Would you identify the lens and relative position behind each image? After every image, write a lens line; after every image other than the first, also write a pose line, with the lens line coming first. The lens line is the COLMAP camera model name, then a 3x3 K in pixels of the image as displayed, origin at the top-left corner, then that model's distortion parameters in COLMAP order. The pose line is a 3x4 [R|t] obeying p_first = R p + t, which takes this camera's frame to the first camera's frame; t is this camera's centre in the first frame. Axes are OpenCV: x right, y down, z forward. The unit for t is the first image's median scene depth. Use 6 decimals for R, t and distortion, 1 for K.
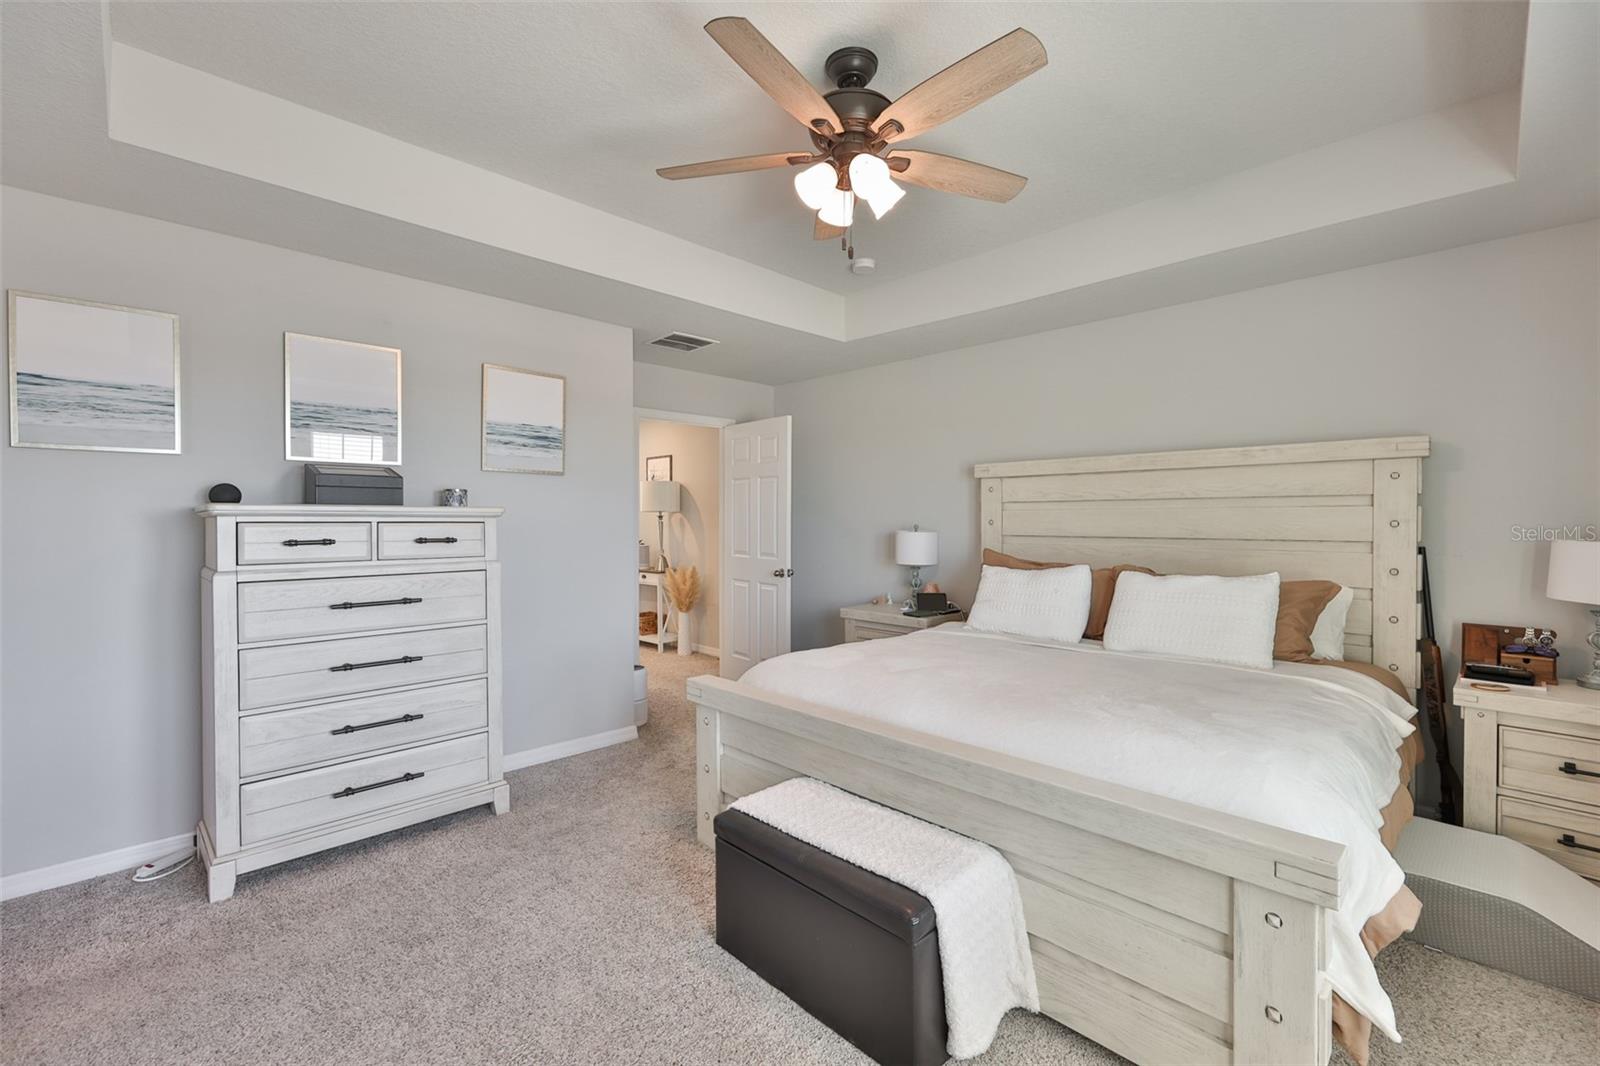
lens RADIAL K [[680.6, 0, 795.7], [0, 680.6, 528.3], [0, 0, 1]] dist [0.001742, 0.000141]
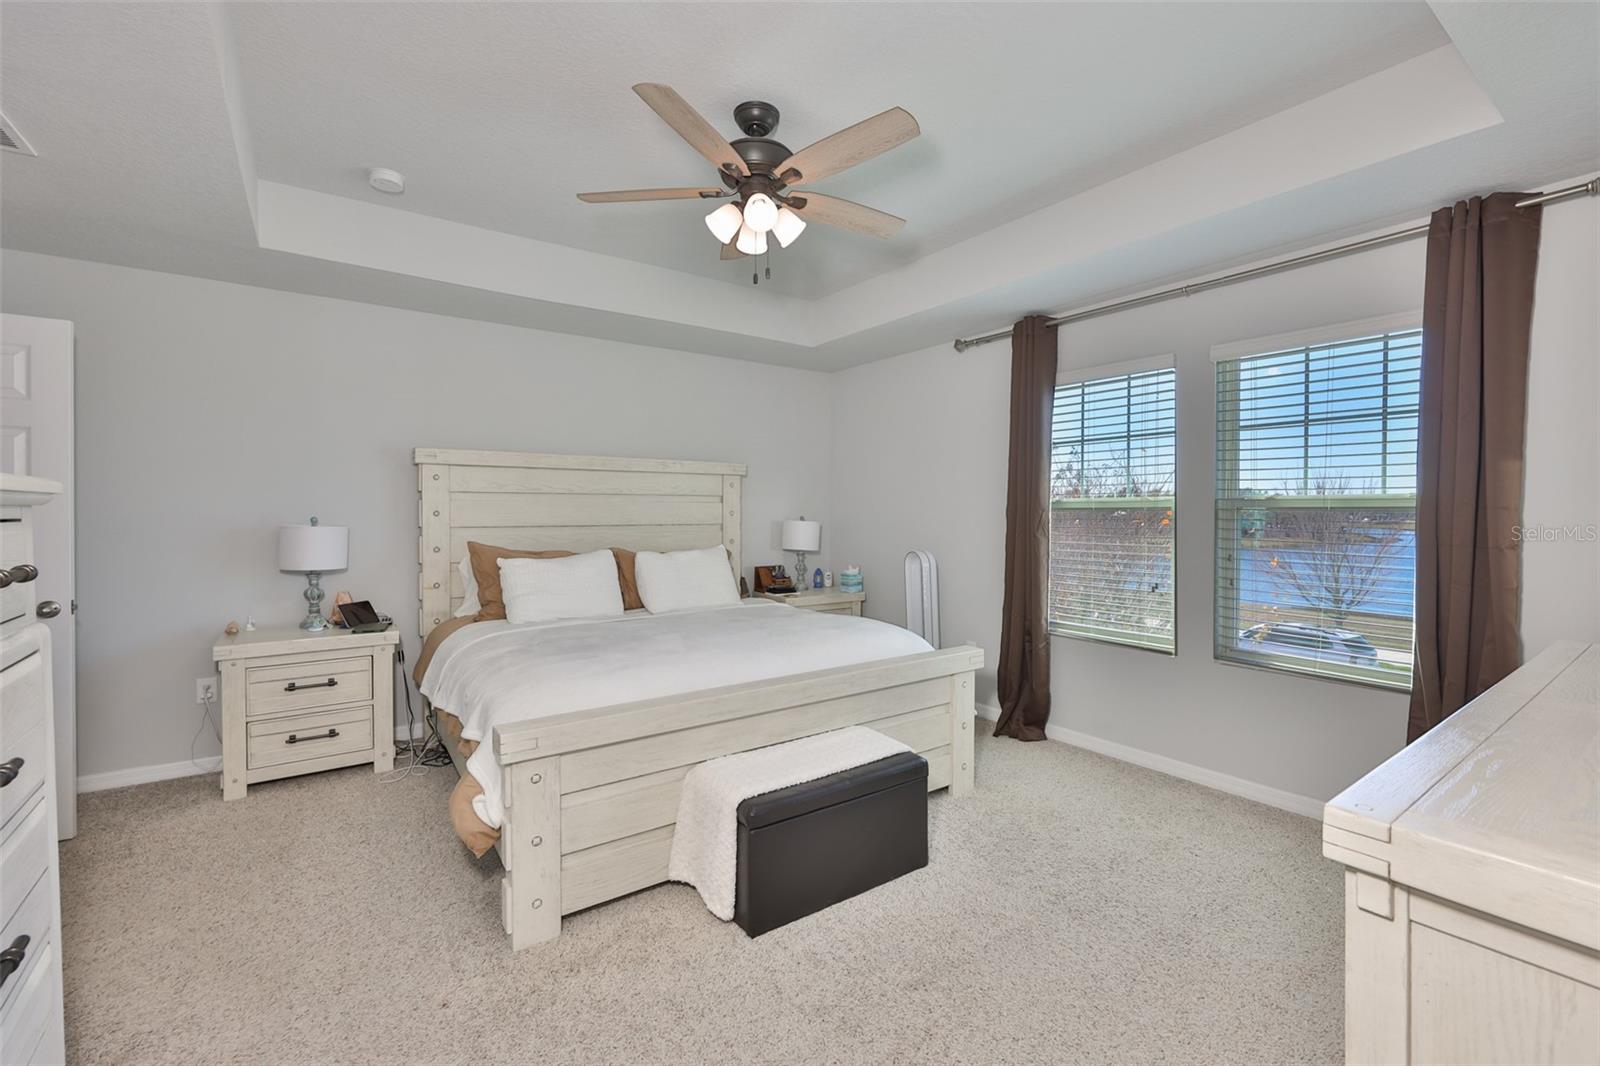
lens RADIAL K [[680.6, 0, 790.9], [0, 680.6, 521.5], [0, 0, 1]] dist [0.001742, 0.000141]
pose [[0.190163, -0.015347, 0.981633, -0.694450], [0.009243, 0.999861, 0.013842, -0.007888], [-0.981709, 0.006441, 0.190278, 0.483882]]
